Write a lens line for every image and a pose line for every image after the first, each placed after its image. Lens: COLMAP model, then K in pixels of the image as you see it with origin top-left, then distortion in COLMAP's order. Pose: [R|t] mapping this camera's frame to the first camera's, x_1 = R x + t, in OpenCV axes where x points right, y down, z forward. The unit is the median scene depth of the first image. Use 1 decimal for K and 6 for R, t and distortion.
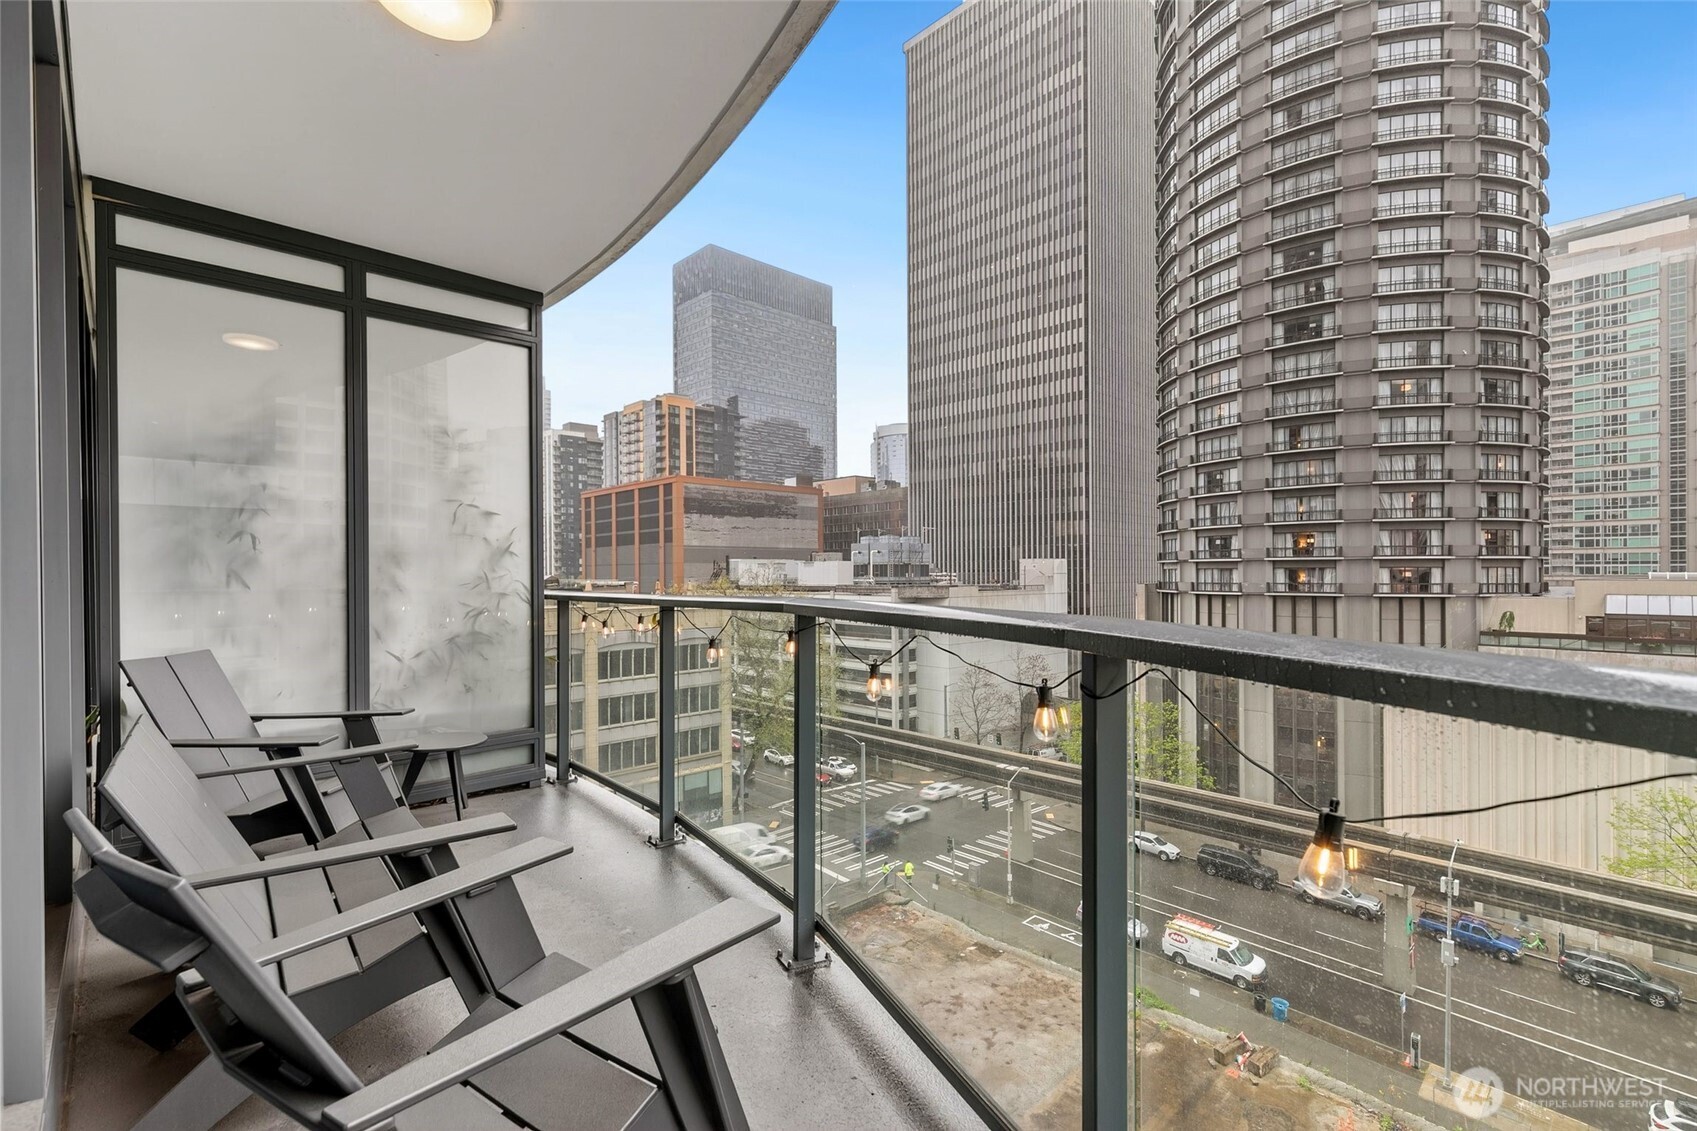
lens RADIAL K [[766.5, 0, 845.1], [0, 766.5, 570.6], [0, 0, 1]] dist [0.009350, 0.000108]
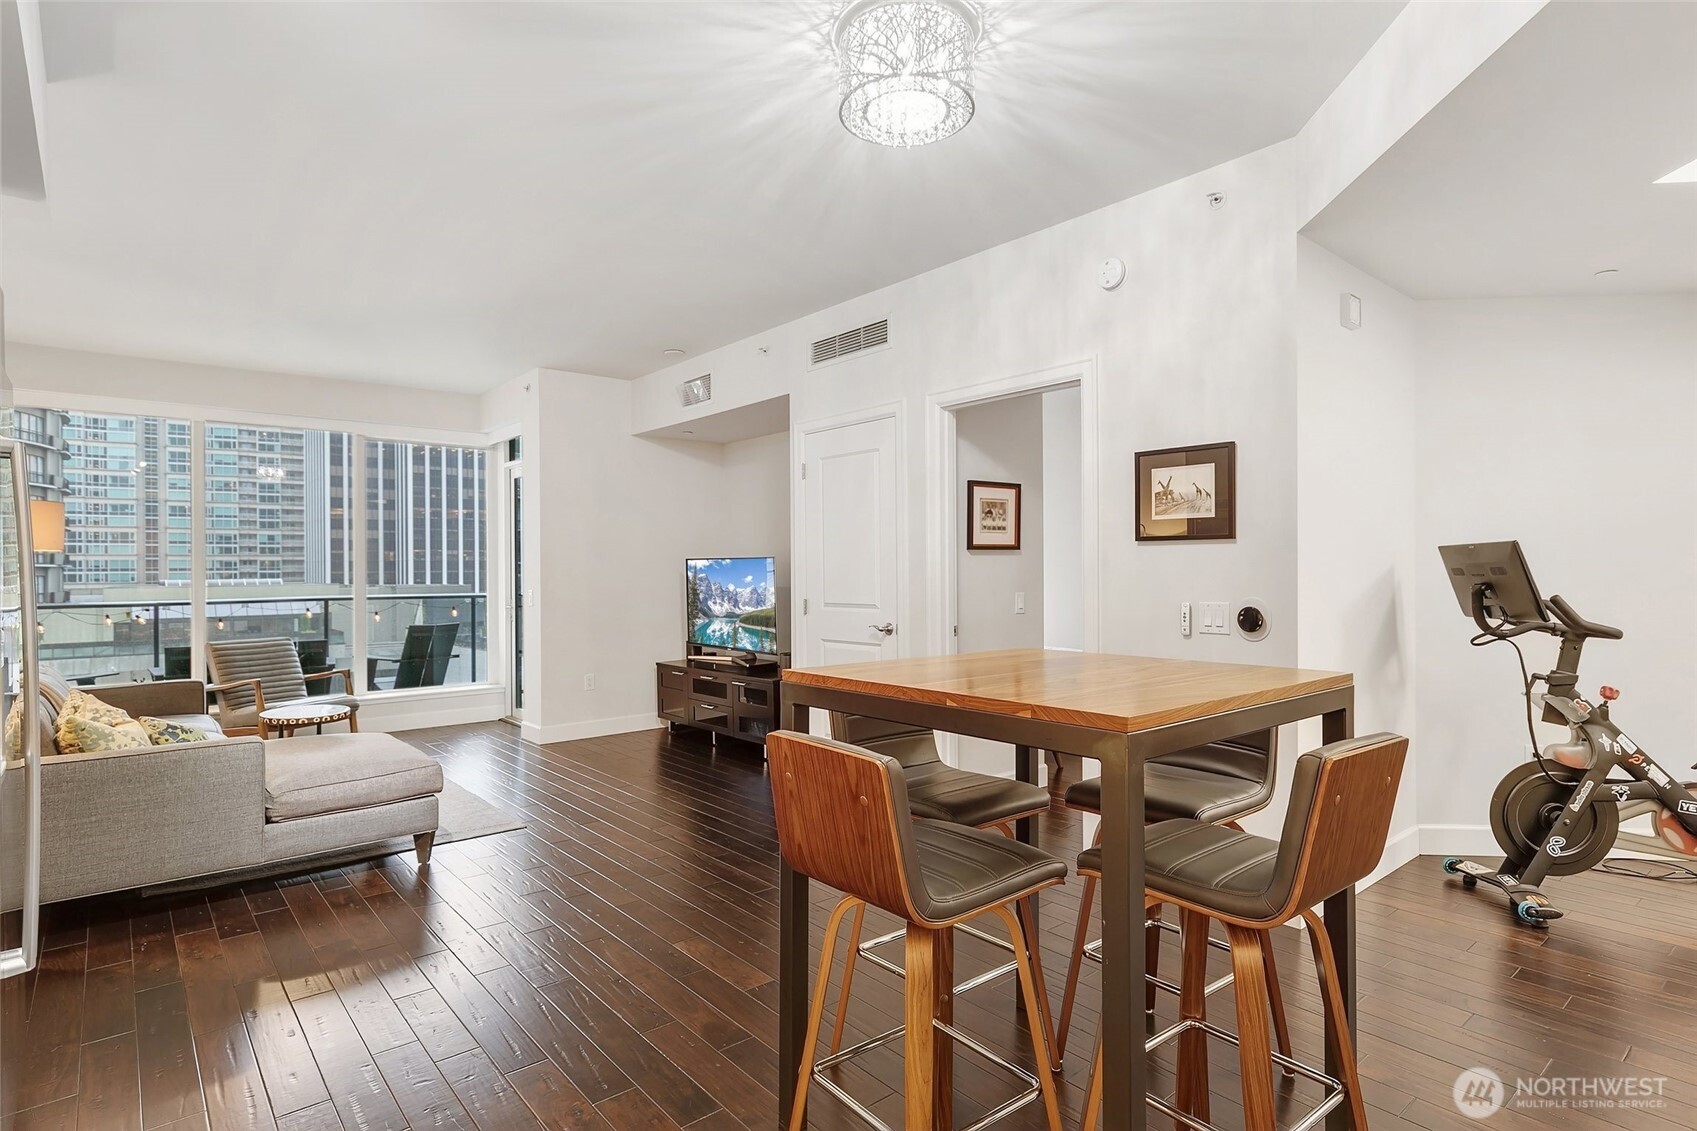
lens RADIAL K [[879.6, 0, 858.0], [0, 879.6, 569.6], [0, 0, 1]] dist [-0.004212, -0.000472]
pose [[0.058236, 0.003089, 0.998298, -0.133640], [0.006716, 0.999971, -0.003486, -0.001550], [-0.998280, 0.006908, 0.058214, -0.051883]]
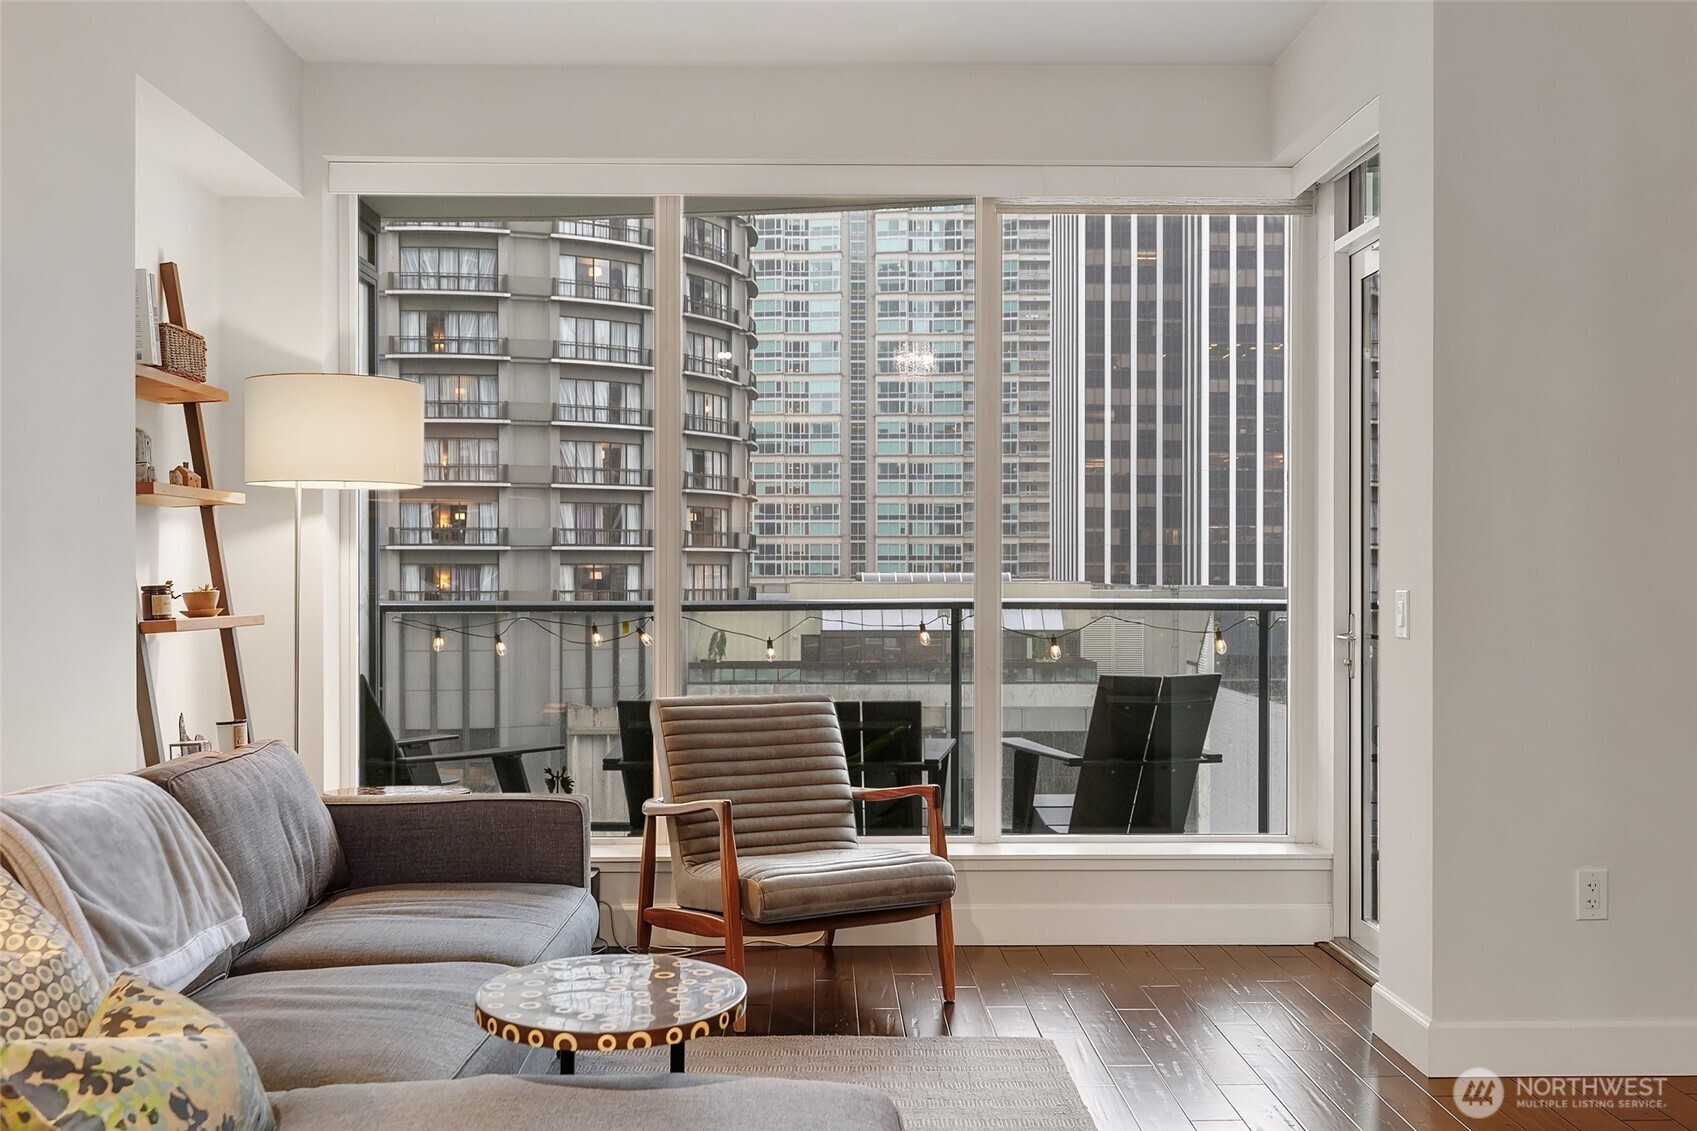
lens RADIAL K [[1635.5, 0, 853.0], [0, 1635.5, 564.3], [0, 0, 1]] dist [0.017984, 0.000000]
pose [[0.676388, 0.004607, 0.736531, -0.092201], [-0.003282, 0.999989, -0.003241, -0.000477], [-0.736539, -0.000225, 0.676396, -0.034004]]
